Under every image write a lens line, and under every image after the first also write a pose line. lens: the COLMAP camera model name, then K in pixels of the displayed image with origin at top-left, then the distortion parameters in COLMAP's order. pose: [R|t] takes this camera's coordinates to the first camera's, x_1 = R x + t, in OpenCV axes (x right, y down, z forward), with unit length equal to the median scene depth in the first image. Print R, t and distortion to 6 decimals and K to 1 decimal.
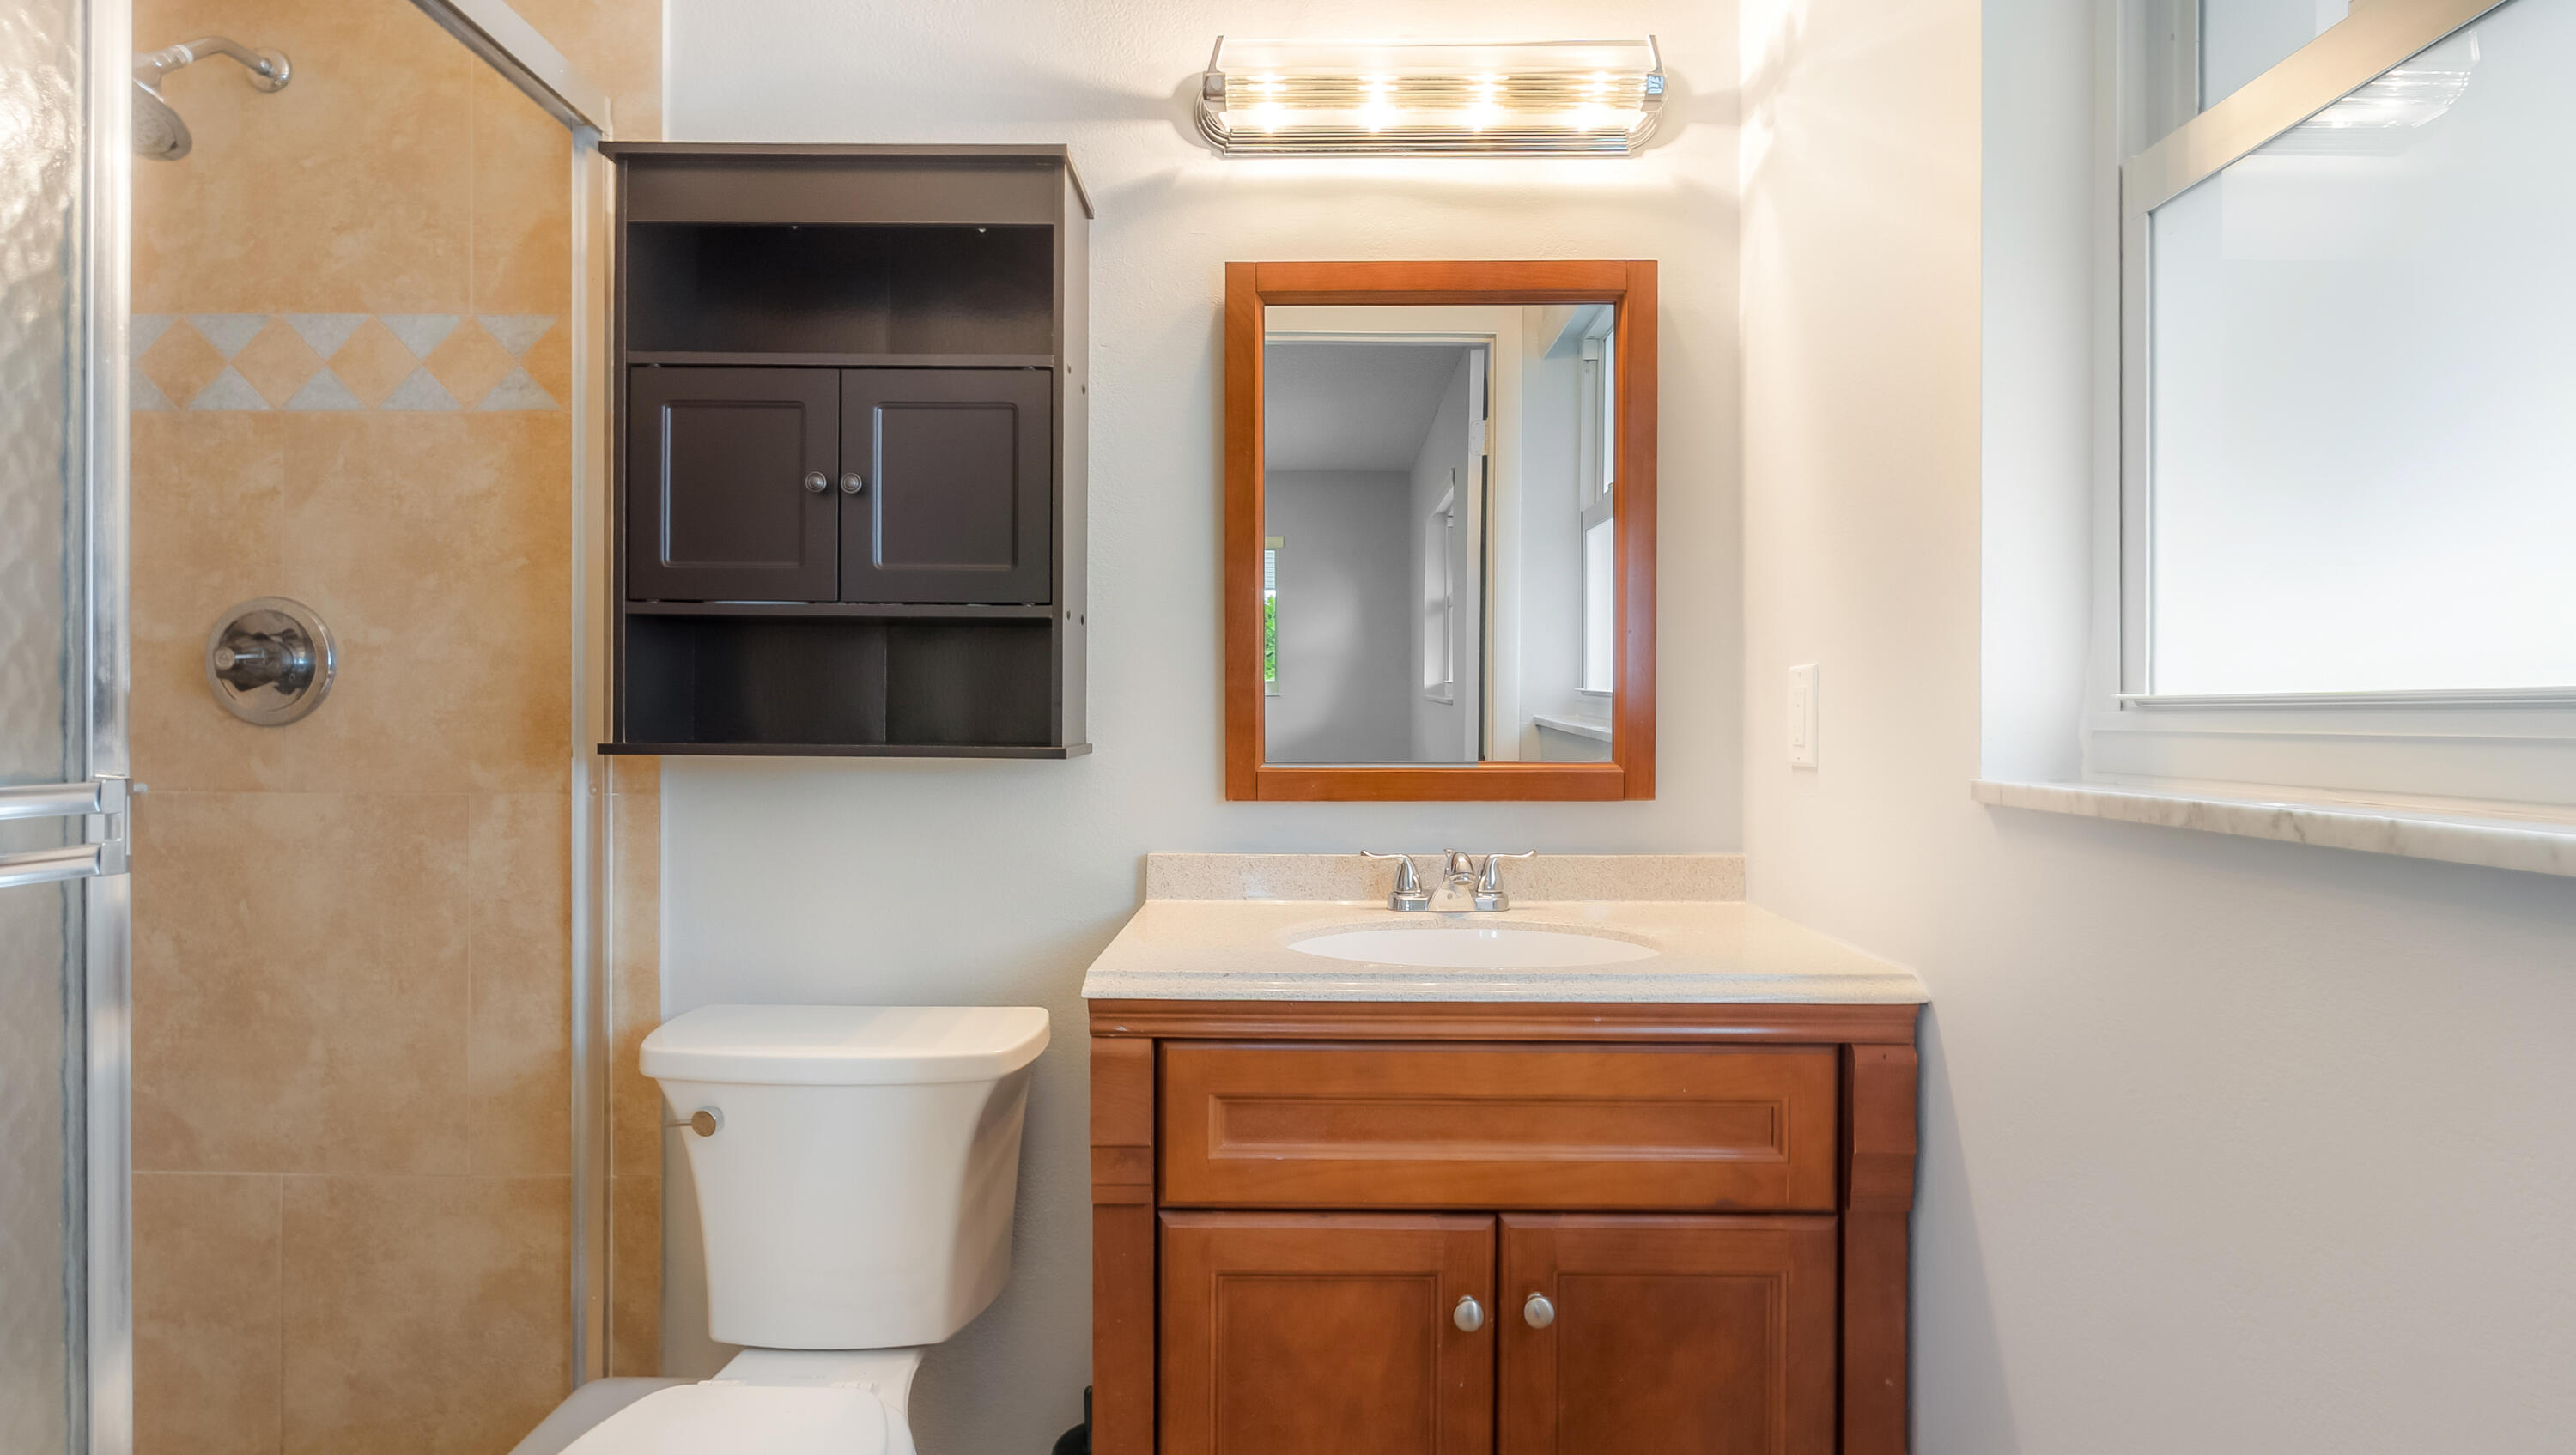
lens RADIAL K [[1201.2, 0, 1285.1], [0, 1201.2, 712.8], [0, 0, 1]] dist [-0.003868, 0.000103]
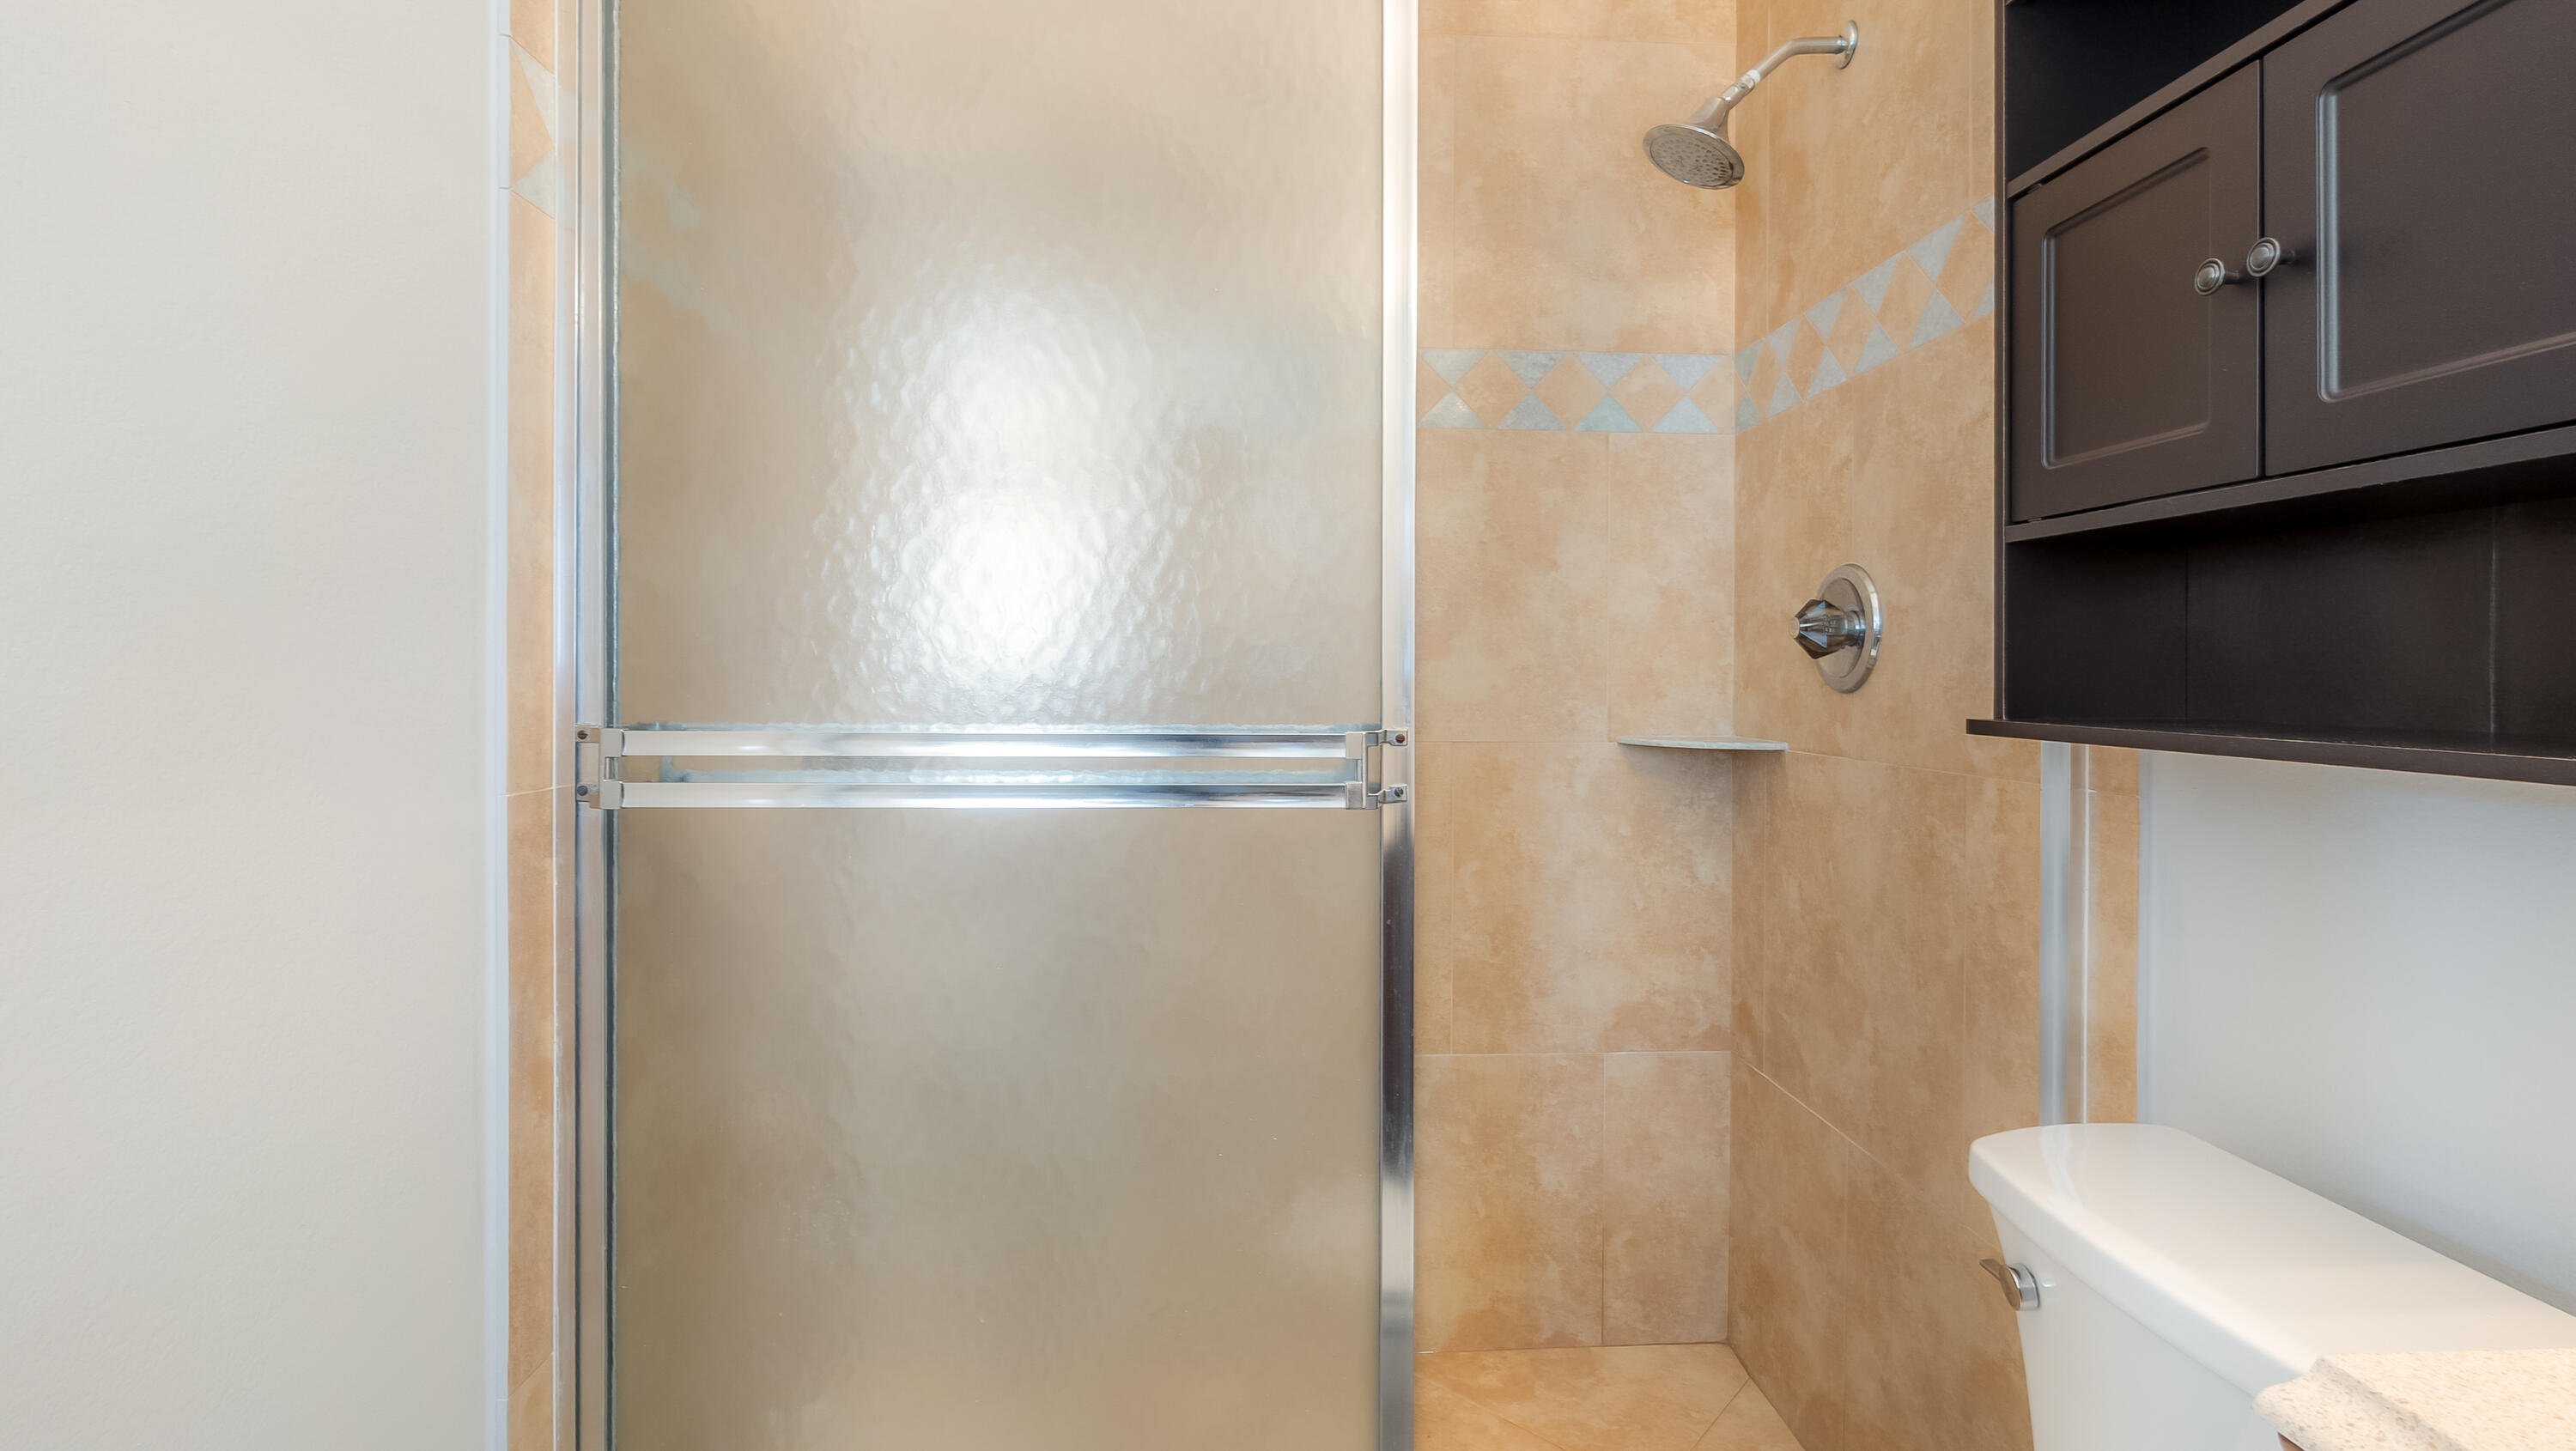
lens RADIAL K [[1203.7, 0, 1286.2], [0, 1203.7, 683.5], [0, 0, 1]] dist [-0.000459, -0.000146]
pose [[0.061648, 0.002074, -0.998096, 0.140184], [-0.000759, 0.999998, 0.002031, 0.001683], [0.998098, 0.000632, 0.061649, 0.466767]]
